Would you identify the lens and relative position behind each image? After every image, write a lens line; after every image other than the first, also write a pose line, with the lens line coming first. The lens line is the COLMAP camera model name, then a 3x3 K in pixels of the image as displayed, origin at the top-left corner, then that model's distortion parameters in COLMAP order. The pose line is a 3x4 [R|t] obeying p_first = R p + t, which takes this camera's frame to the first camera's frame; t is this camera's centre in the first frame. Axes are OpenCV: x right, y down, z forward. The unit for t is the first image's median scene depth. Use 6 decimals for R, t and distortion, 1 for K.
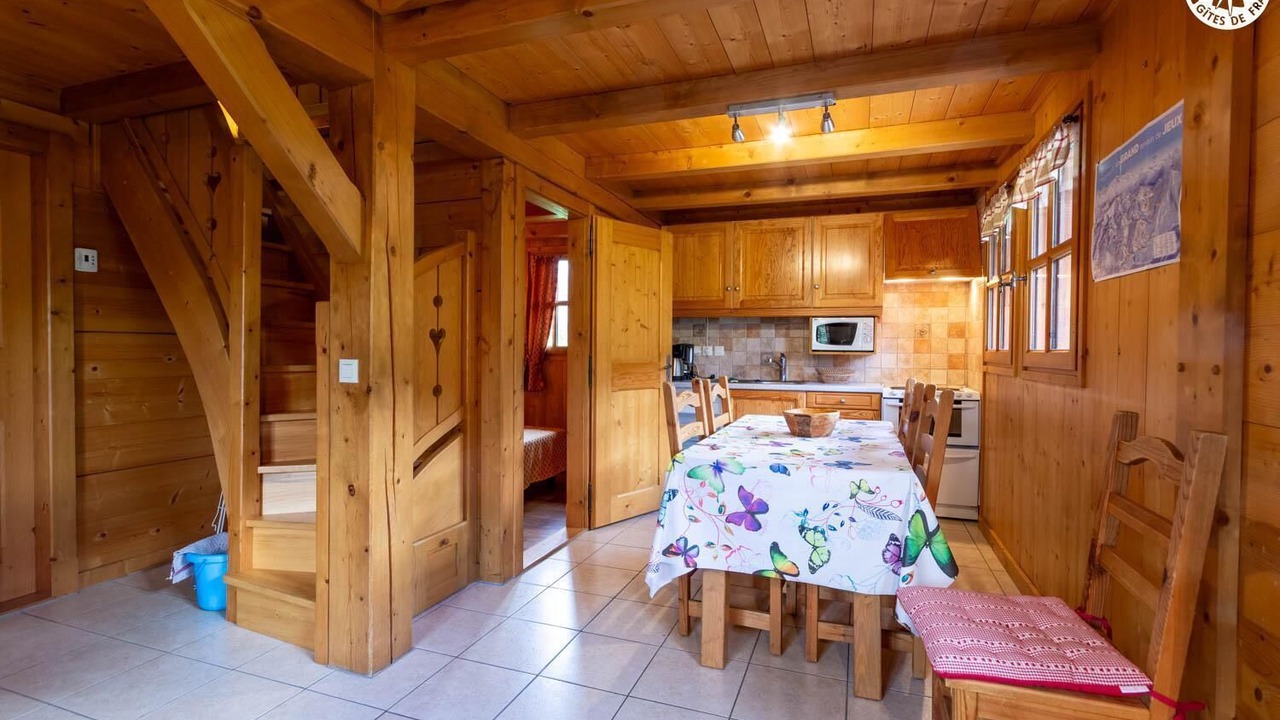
lens RADIAL K [[596.0, 0, 648.4], [0, 596.0, 357.3], [0, 0, 1]] dist [0.011646, -0.002615]
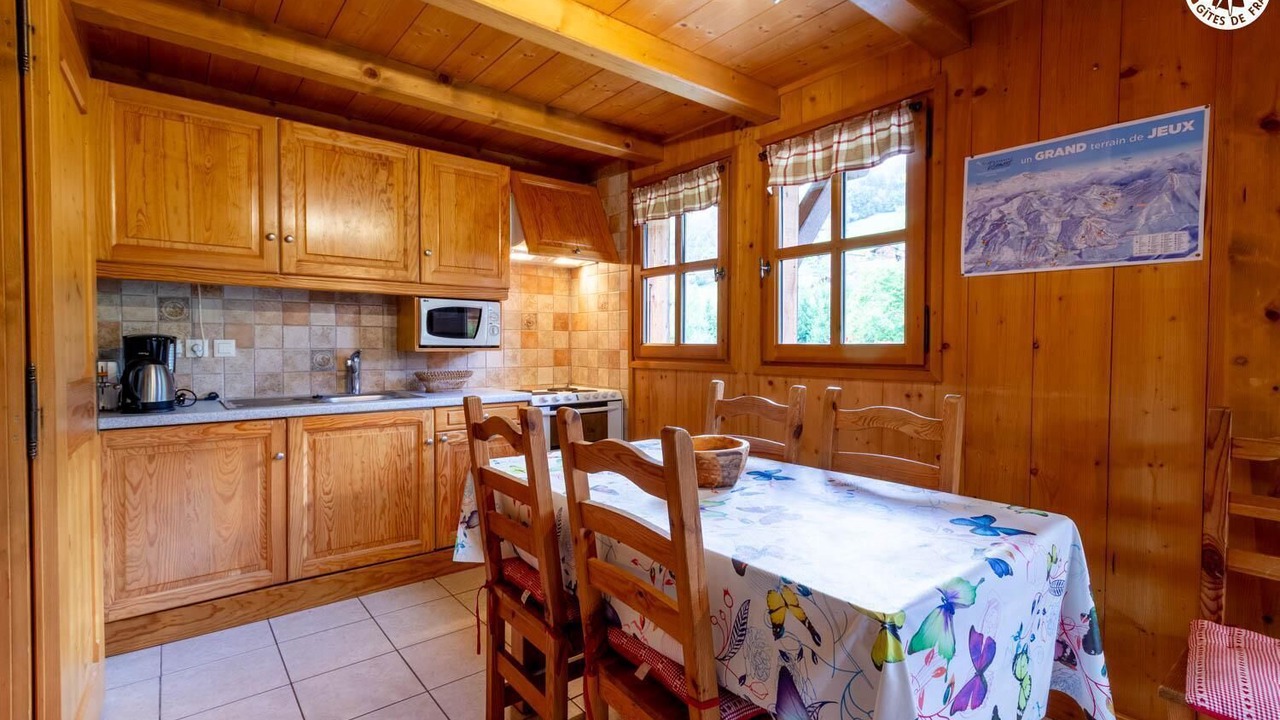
lens RADIAL K [[596.0, 0, 658.6], [0, 596.0, 353.8], [0, 0, 1]] dist [0.011646, -0.002615]
pose [[0.512553, -0.019913, 0.858425, -0.166281], [0.015259, 0.999784, 0.014081, -0.008100], [-0.858520, 0.005882, 0.512746, 0.415230]]
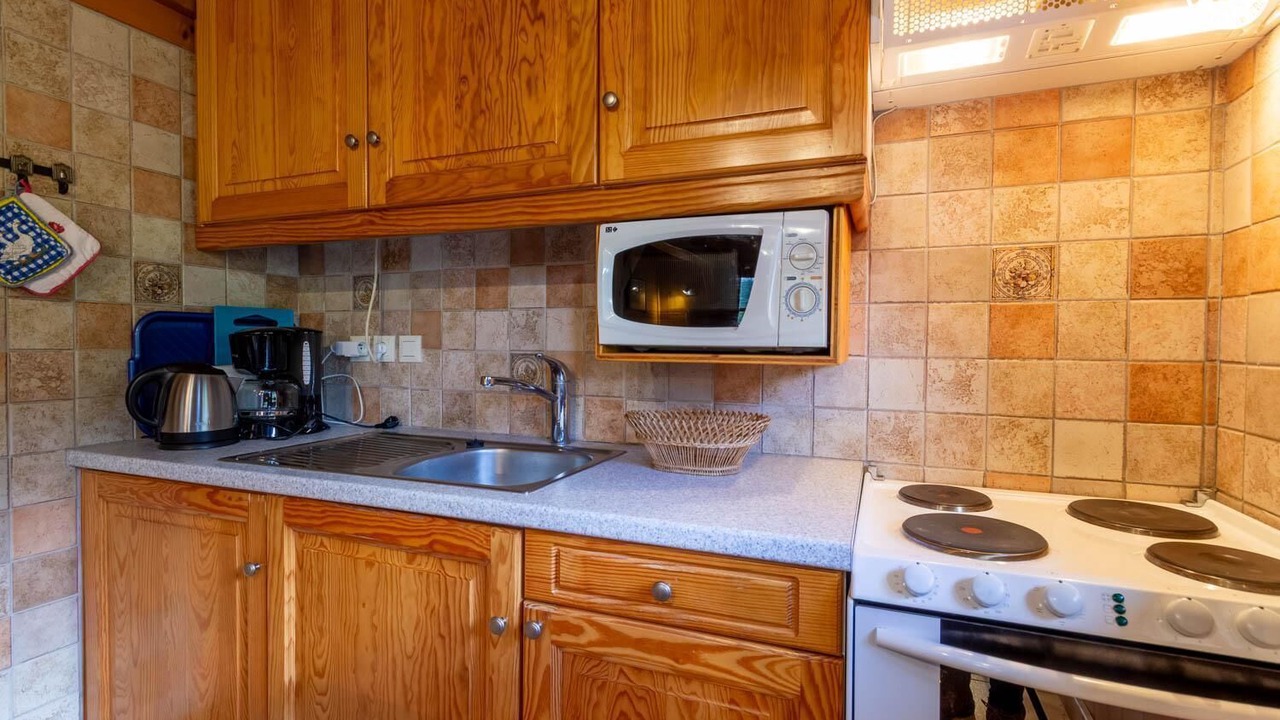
lens RADIAL K [[596.0, 0, 641.8], [0, 596.0, 356.4], [0, 0, 1]] dist [0.011646, -0.002615]
pose [[0.999145, 0.000241, -0.041352, 0.299258], [-0.000073, 0.999992, 0.004070, -0.008571], [0.041353, -0.004063, 0.999136, 0.724424]]
